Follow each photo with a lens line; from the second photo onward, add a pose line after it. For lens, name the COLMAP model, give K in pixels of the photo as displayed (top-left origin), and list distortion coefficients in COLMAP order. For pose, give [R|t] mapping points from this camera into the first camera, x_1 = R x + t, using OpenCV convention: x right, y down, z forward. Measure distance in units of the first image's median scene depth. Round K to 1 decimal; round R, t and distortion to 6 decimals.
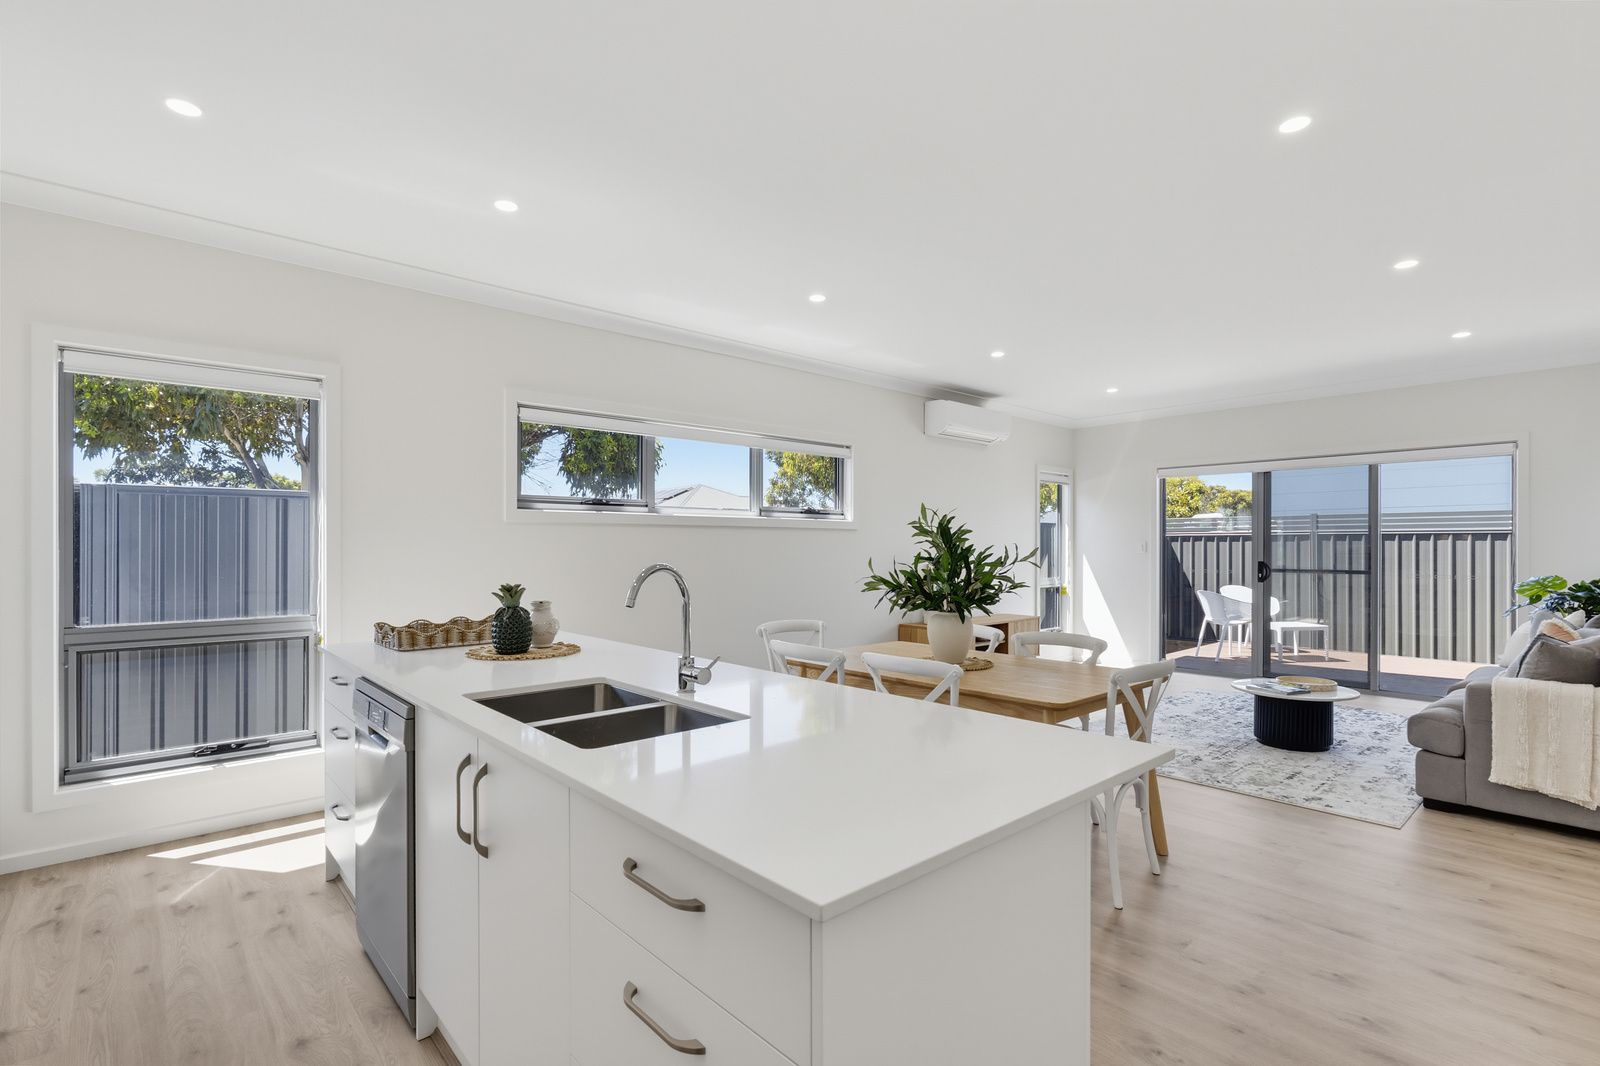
lens RADIAL K [[755.7, 0, 808.1], [0, 755.7, 538.3], [0, 0, 1]] dist [-0.005328, 0.001547]
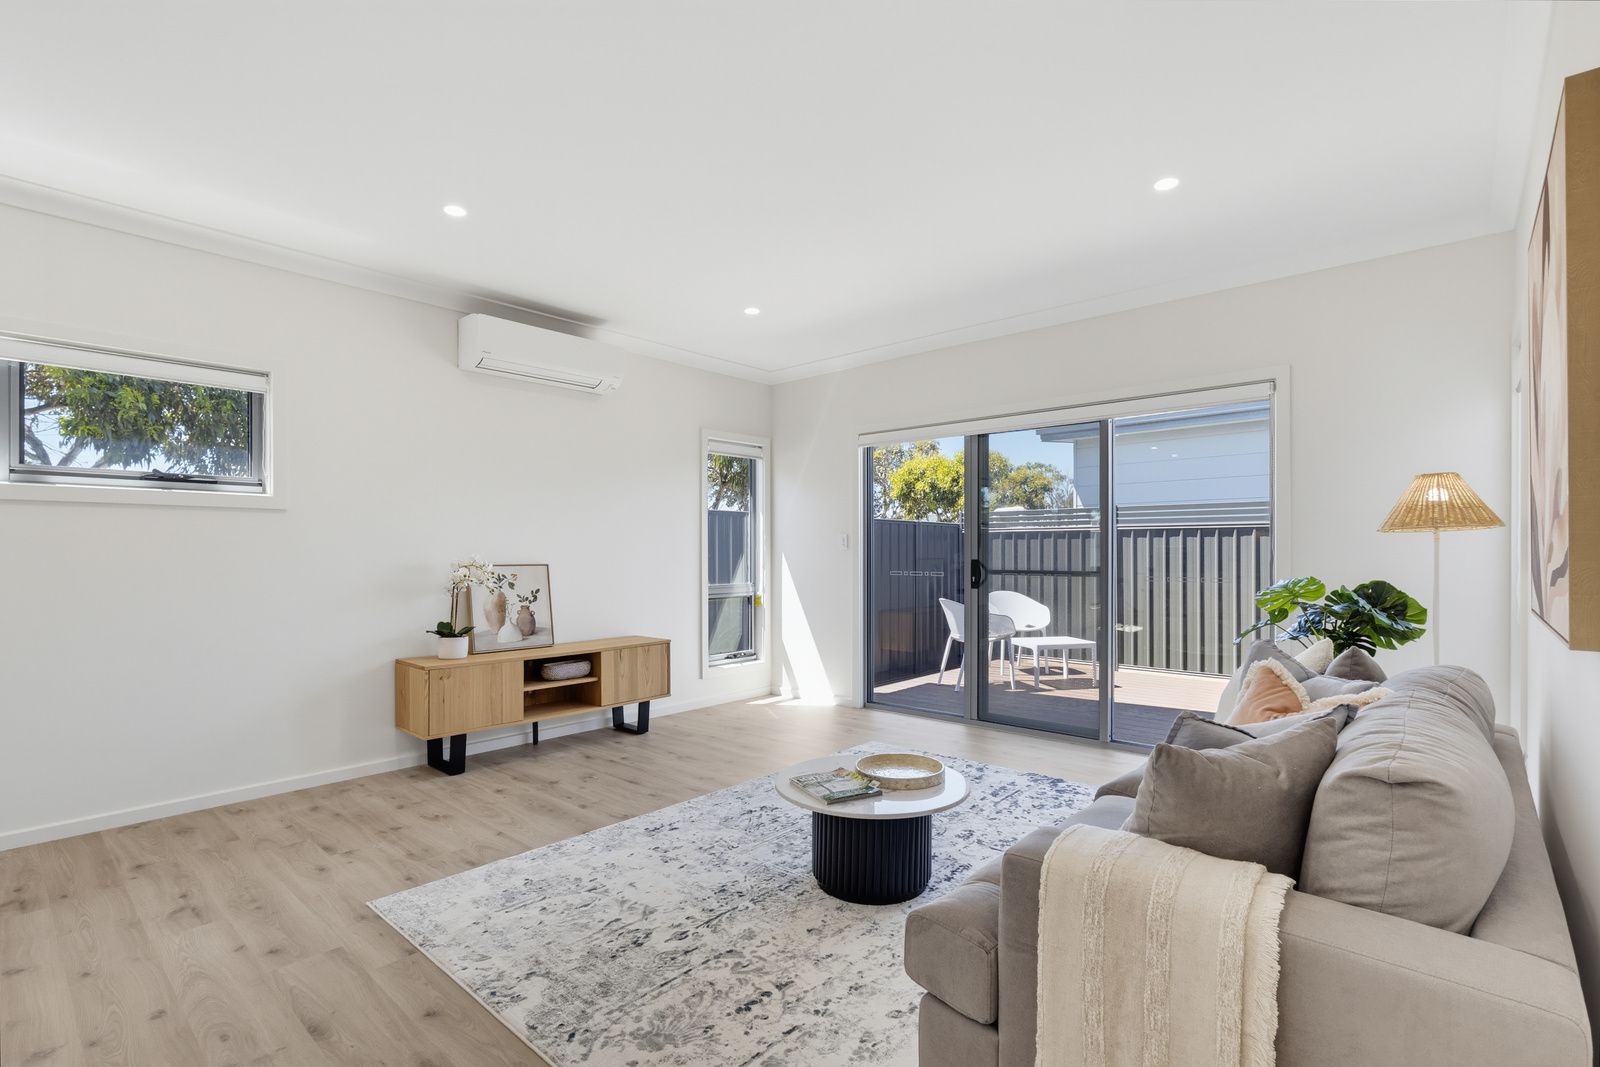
lens RADIAL K [[755.7, 0, 801.2], [0, 755.7, 537.6], [0, 0, 1]] dist [-0.005328, 0.001547]
pose [[0.994118, -0.000757, 0.108296, 0.385734], [0.001615, 0.999968, -0.007838, 0.015915], [-0.108287, 0.007967, 0.994088, 0.323346]]
